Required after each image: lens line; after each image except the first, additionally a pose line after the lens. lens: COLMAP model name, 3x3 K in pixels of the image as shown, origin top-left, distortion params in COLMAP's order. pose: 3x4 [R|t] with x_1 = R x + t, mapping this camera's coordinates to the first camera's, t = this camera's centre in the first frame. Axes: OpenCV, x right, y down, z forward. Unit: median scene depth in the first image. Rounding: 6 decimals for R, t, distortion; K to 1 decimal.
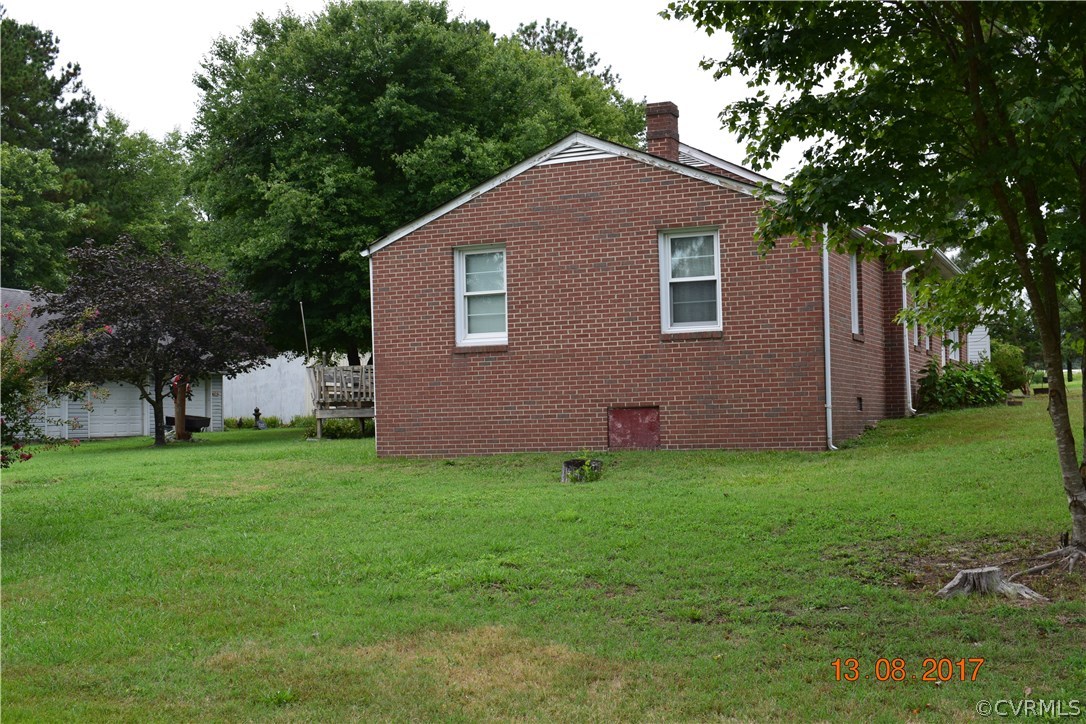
lens RADIAL K [[1339.9, 0, 543.0], [0, 1339.9, 362.0], [0, 0, 1]] dist [-0.002302, 0.002318]
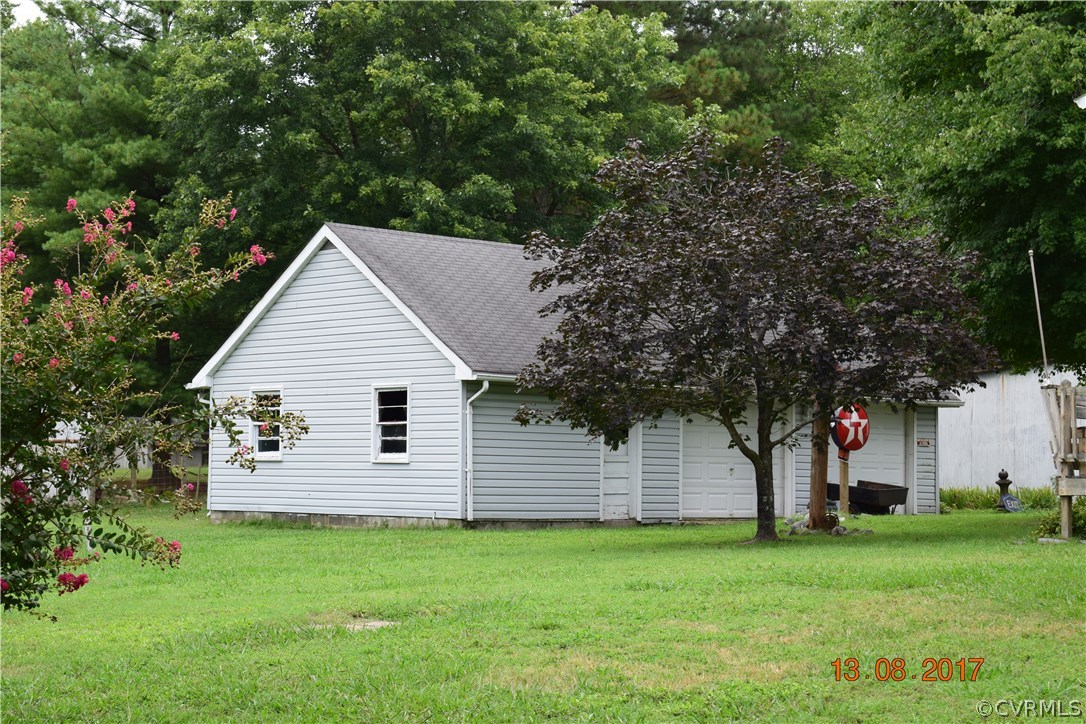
lens RADIAL K [[2253.6, 0, 543.0], [0, 2253.6, 362.0], [0, 0, 1]] dist [0.024483, 0.130456]
pose [[0.900914, 0.000538, -0.433998, 0.009752], [-0.006422, 0.999906, -0.012090, 0.005098], [0.433951, 0.013679, 0.900833, 0.178005]]
